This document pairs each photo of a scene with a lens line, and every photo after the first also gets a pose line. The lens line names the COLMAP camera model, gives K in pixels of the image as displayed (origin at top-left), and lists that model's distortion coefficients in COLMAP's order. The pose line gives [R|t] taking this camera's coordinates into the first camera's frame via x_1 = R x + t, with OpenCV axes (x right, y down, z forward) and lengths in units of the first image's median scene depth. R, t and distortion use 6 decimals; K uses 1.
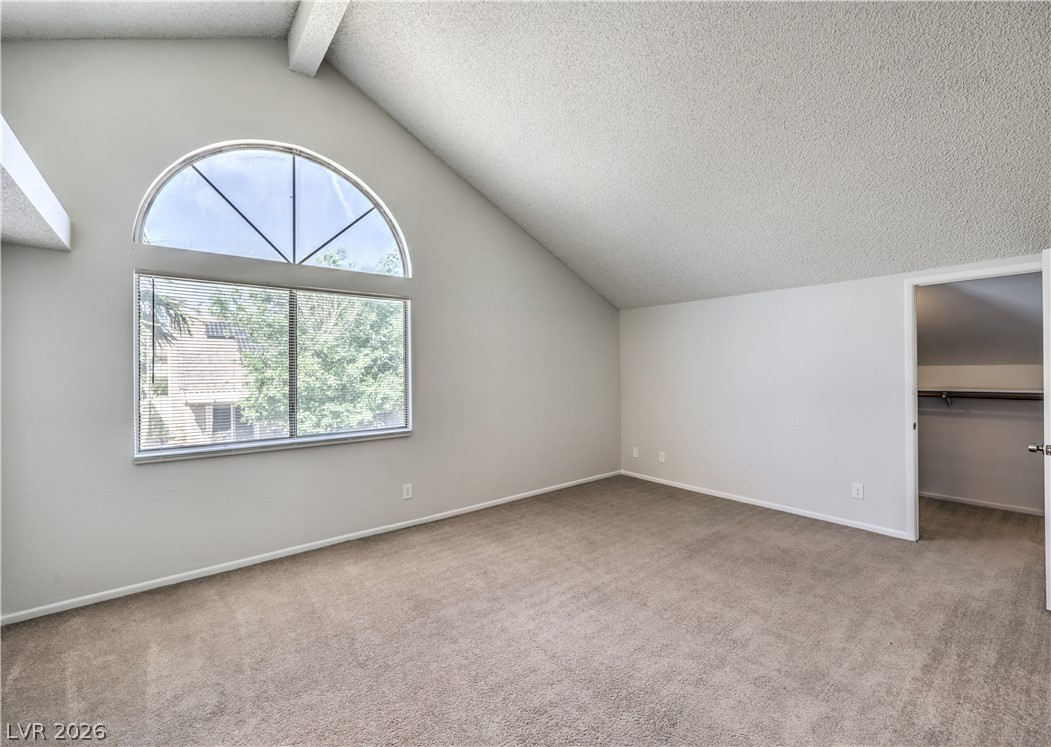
lens RADIAL K [[433.0, 0, 524.6], [0, 433.0, 367.9], [0, 0, 1]] dist [-0.000876, -0.000068]
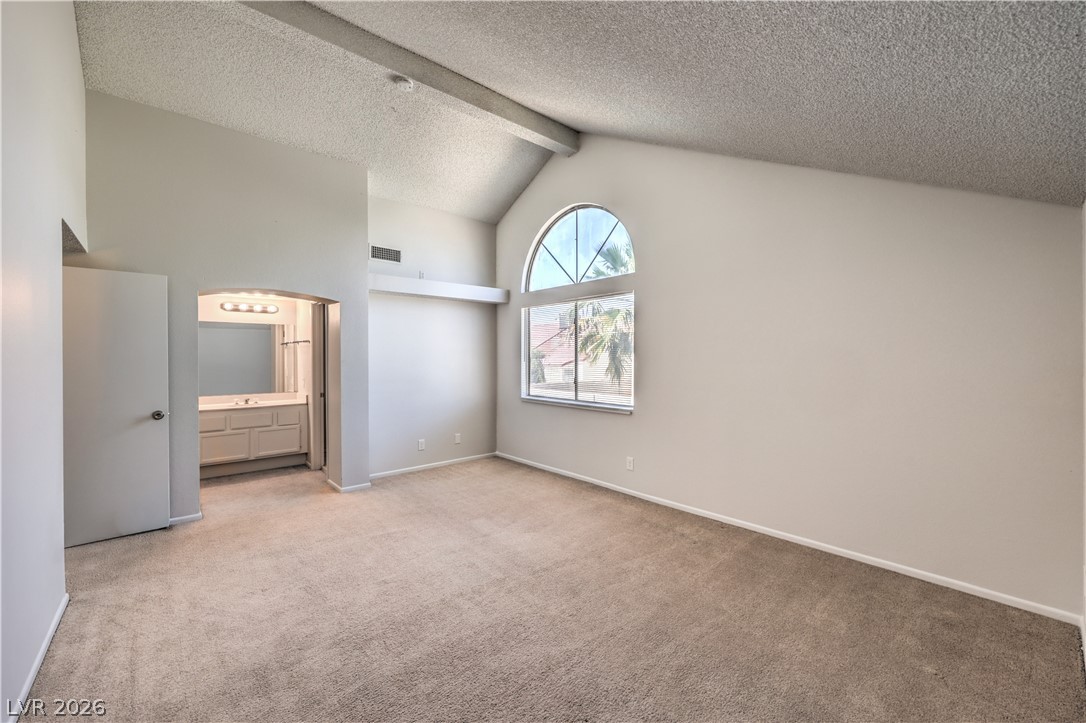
lens RADIAL K [[441.4, 0, 542.0], [0, 441.4, 355.2], [0, 0, 1]] dist [-0.000741, -0.000168]
pose [[0.042299, 0.002453, -0.999102, 0.984739], [0.006818, 0.999973, 0.002744, -0.001315], [0.999082, -0.006928, 0.042281, 0.825046]]
